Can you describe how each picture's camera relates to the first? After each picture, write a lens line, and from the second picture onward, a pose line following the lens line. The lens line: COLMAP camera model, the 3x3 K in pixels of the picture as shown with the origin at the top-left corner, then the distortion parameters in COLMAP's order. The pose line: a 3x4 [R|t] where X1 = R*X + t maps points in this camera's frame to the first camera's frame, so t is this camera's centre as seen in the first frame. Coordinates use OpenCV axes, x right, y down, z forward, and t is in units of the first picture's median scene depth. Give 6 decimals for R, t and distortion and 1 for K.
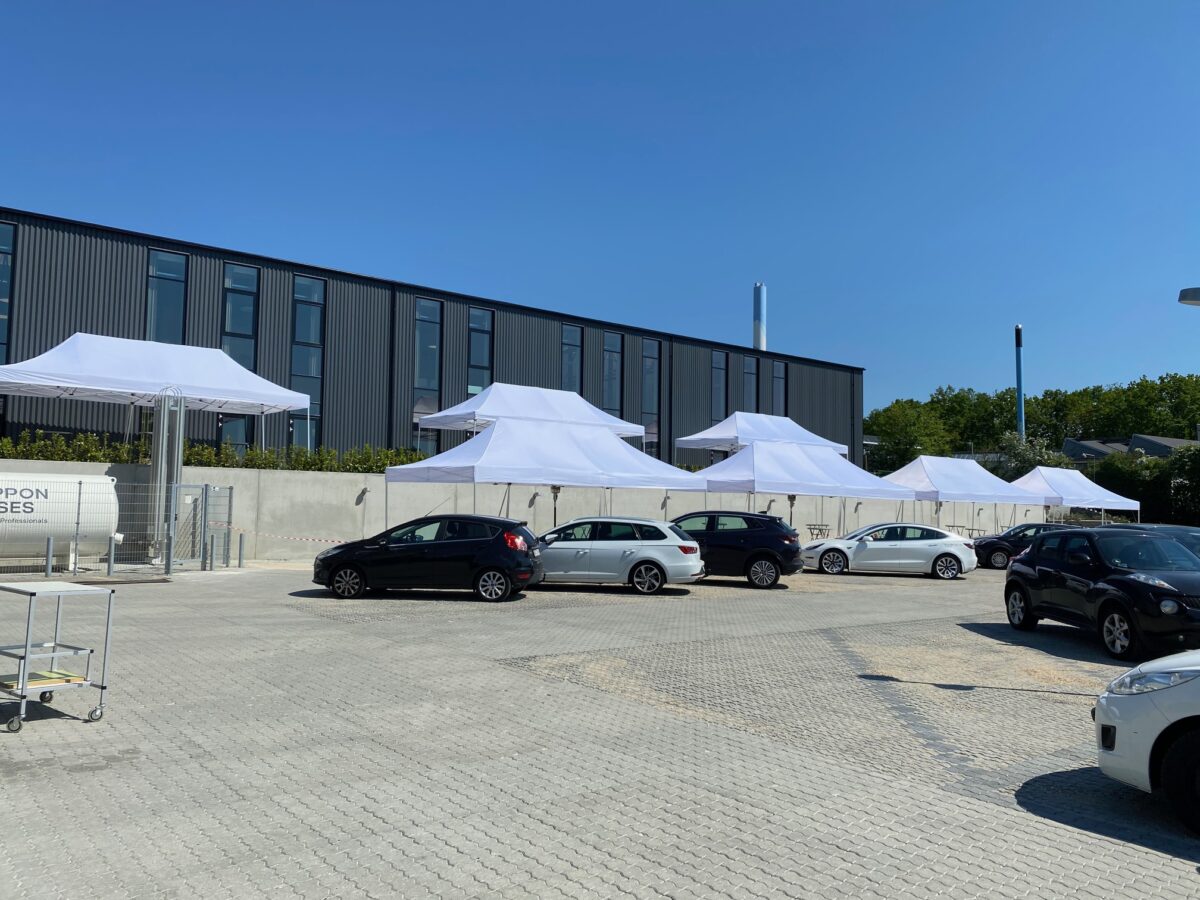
lens RADIAL K [[913.9, 0, 610.6], [0, 913.9, 453.5], [0, 0, 1]] dist [0.043838, -0.003965]
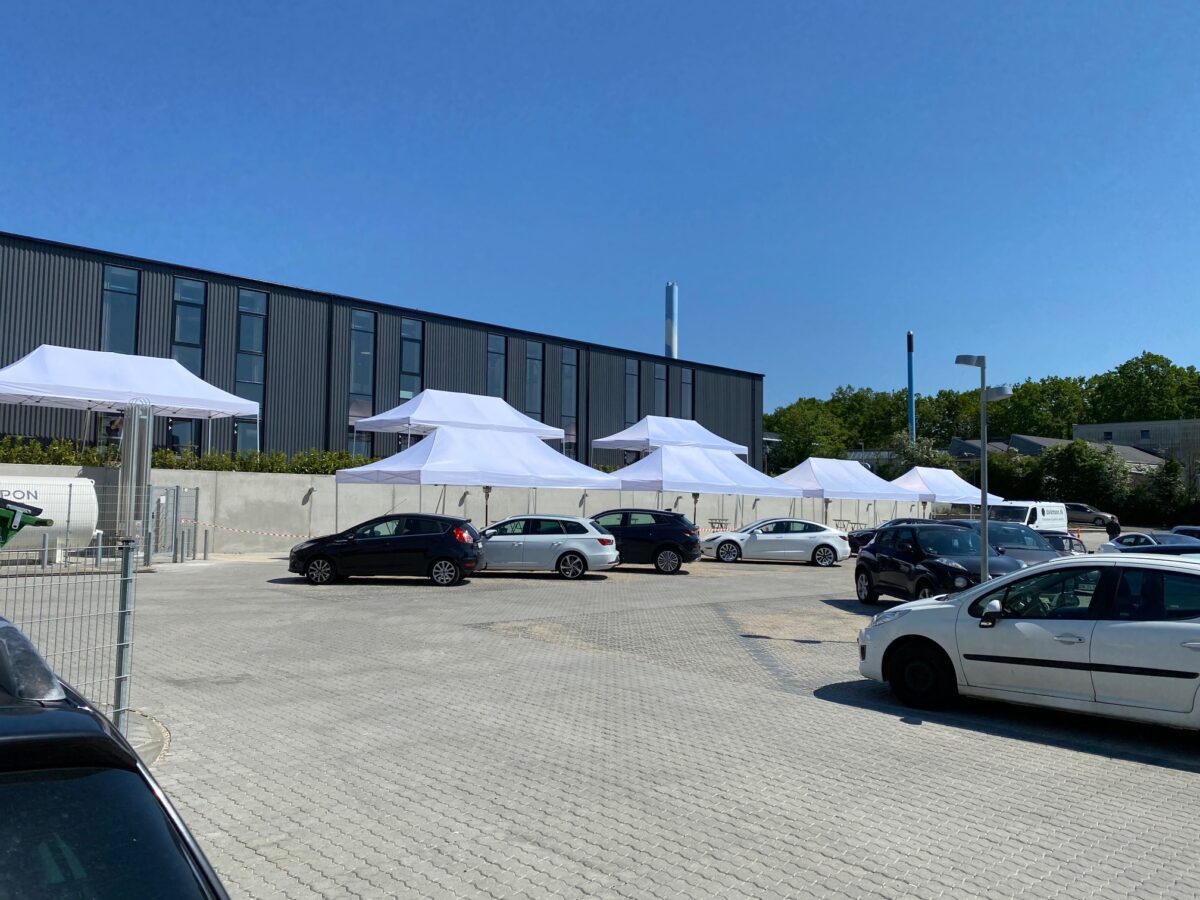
lens RADIAL K [[942.0, 0, 600.0], [0, 942.0, 450.0], [0, 0, 1]] dist [0.062514, -0.003581]
pose [[0.996449, 0.004137, 0.084099, -0.019690], [-0.004642, 0.999972, 0.005808, -0.016412], [-0.084072, -0.006178, 0.996440, -0.167810]]
